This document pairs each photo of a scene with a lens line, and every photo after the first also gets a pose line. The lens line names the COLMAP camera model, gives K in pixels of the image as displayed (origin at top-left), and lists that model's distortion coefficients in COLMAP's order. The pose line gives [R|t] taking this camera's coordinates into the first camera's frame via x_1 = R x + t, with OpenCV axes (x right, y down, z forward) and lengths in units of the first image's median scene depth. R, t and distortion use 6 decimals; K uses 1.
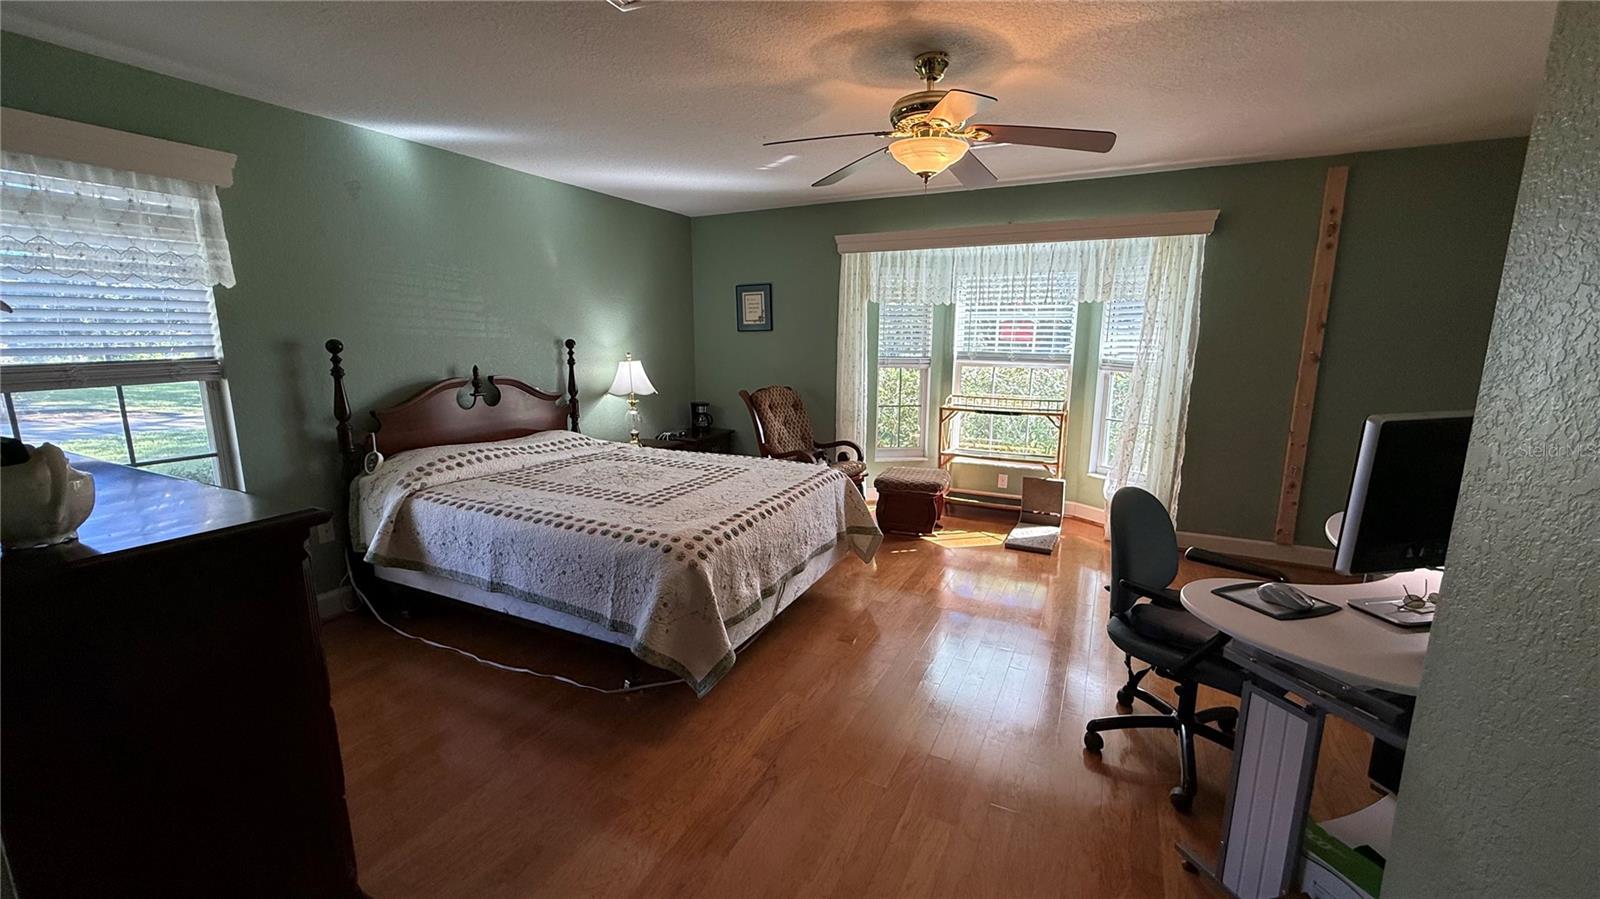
lens RADIAL K [[637.8, 0, 799.4], [0, 637.8, 453.8], [0, 0, 1]] dist [0.002843, -0.000257]
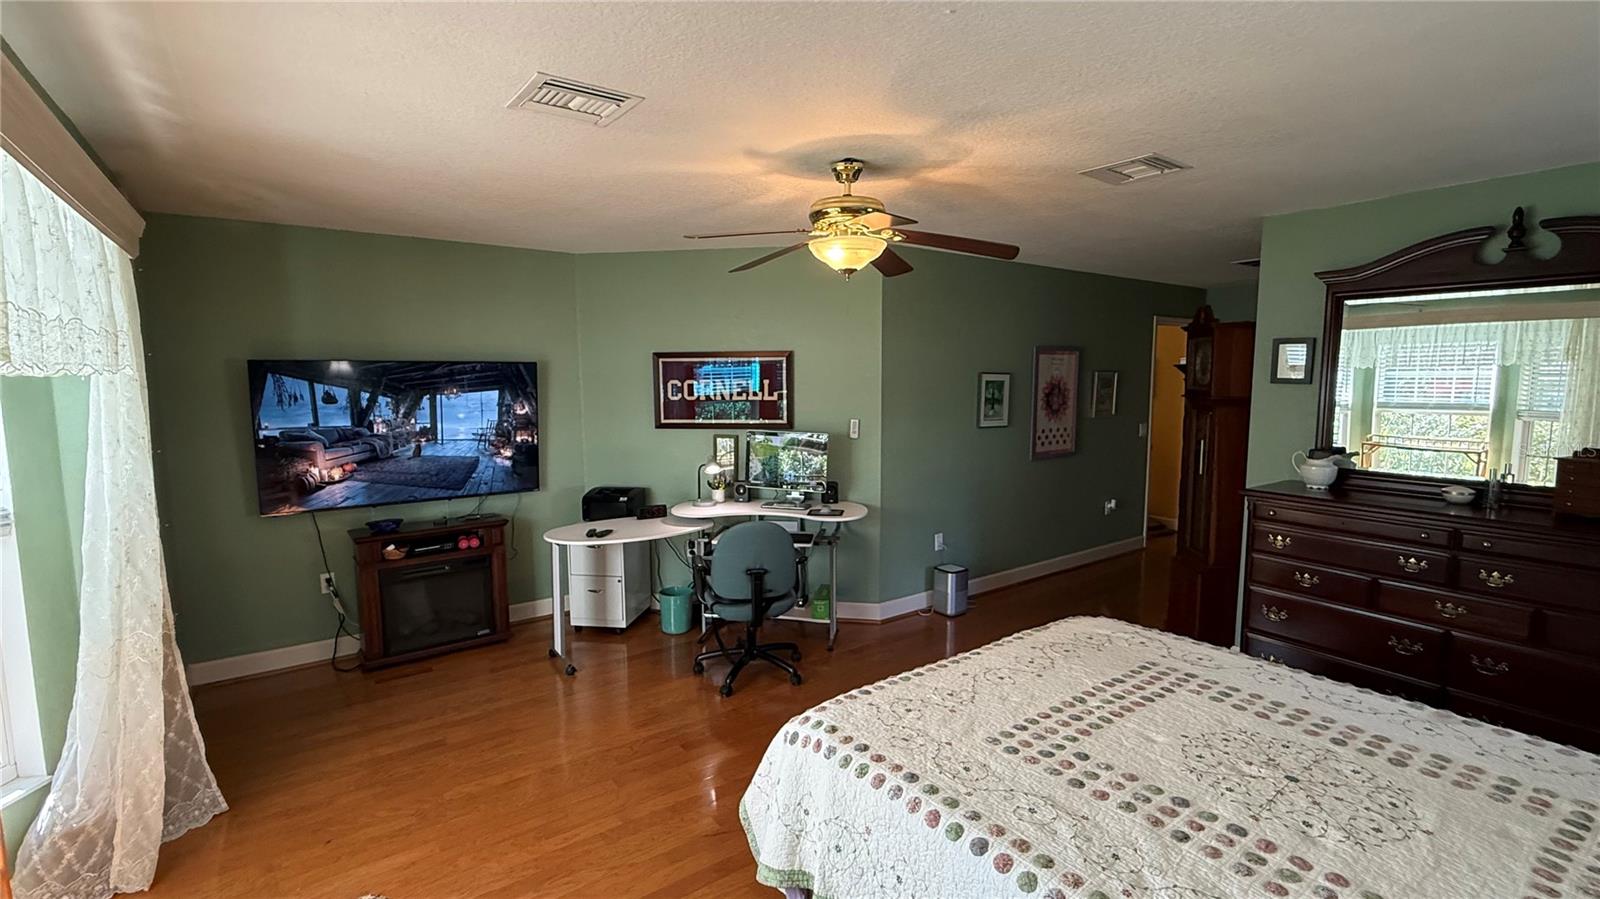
lens RADIAL K [[713.8, 0, 800.0], [0, 713.8, 447.2], [0, 0, 1]] dist [-0.007886, 0.000904]
pose [[-0.886587, -0.047536, 0.460113, -0.166347], [0.087254, 0.959662, 0.267274, -0.294252], [-0.454258, 0.277109, -0.846676, 1.280679]]
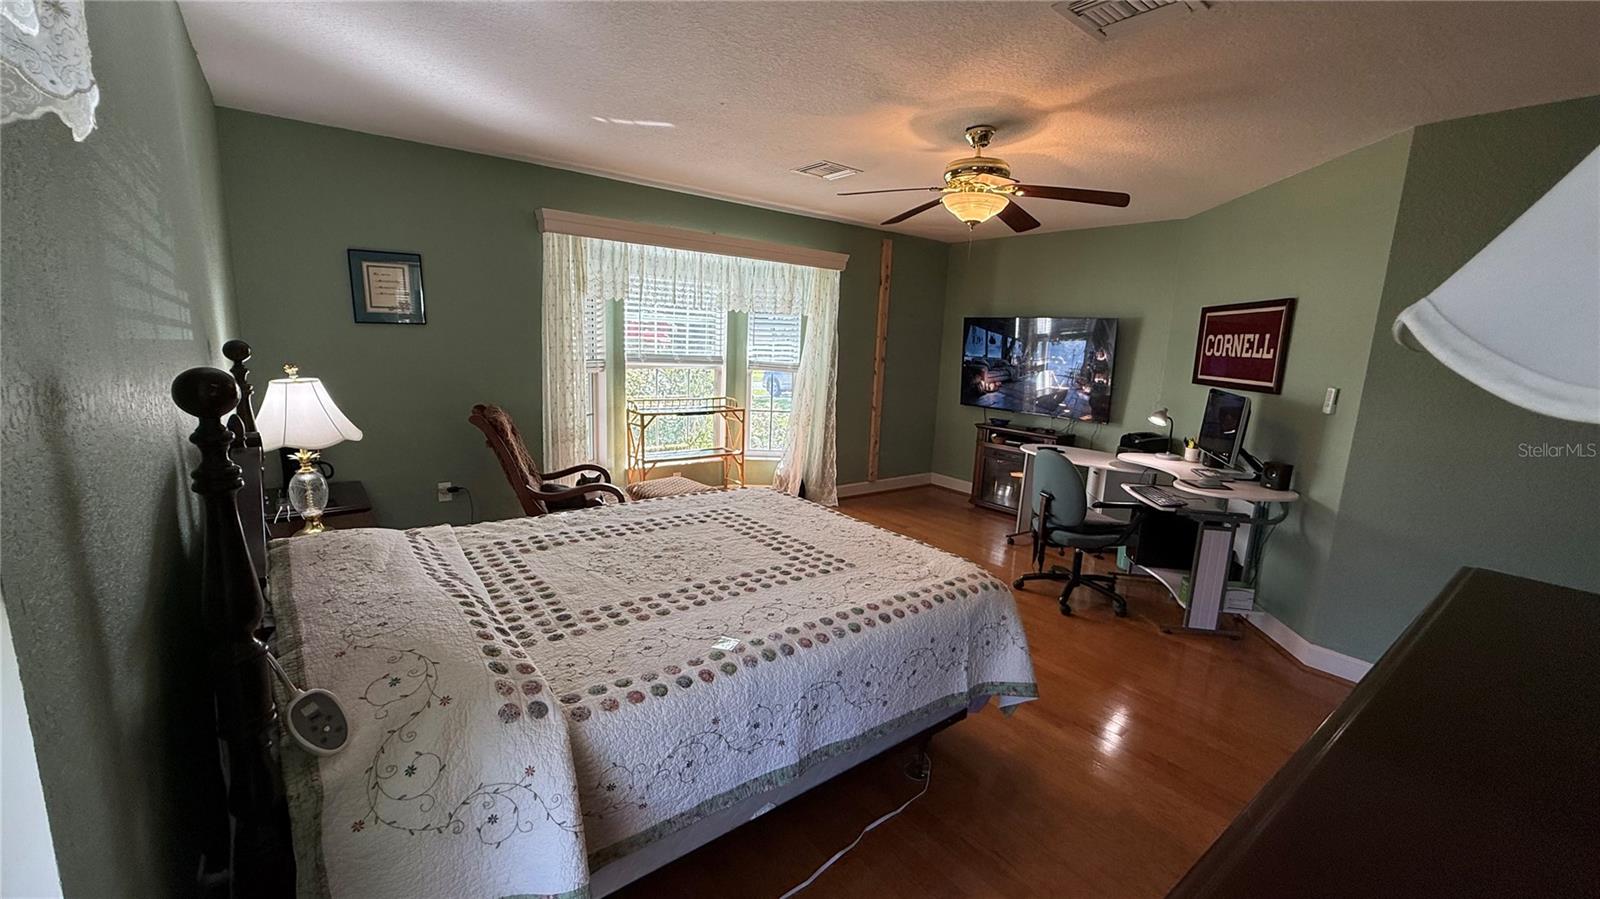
lens RADIAL K [[637.8, 0, 799.4], [0, 637.8, 450.1], [0, 0, 1]] dist [0.002843, -0.000257]
pose [[0.432567, -0.145420, 0.889797, -0.673260], [0.129651, 0.986682, 0.098226, -0.105447], [-0.892231, 0.072874, 0.445660, 0.483782]]
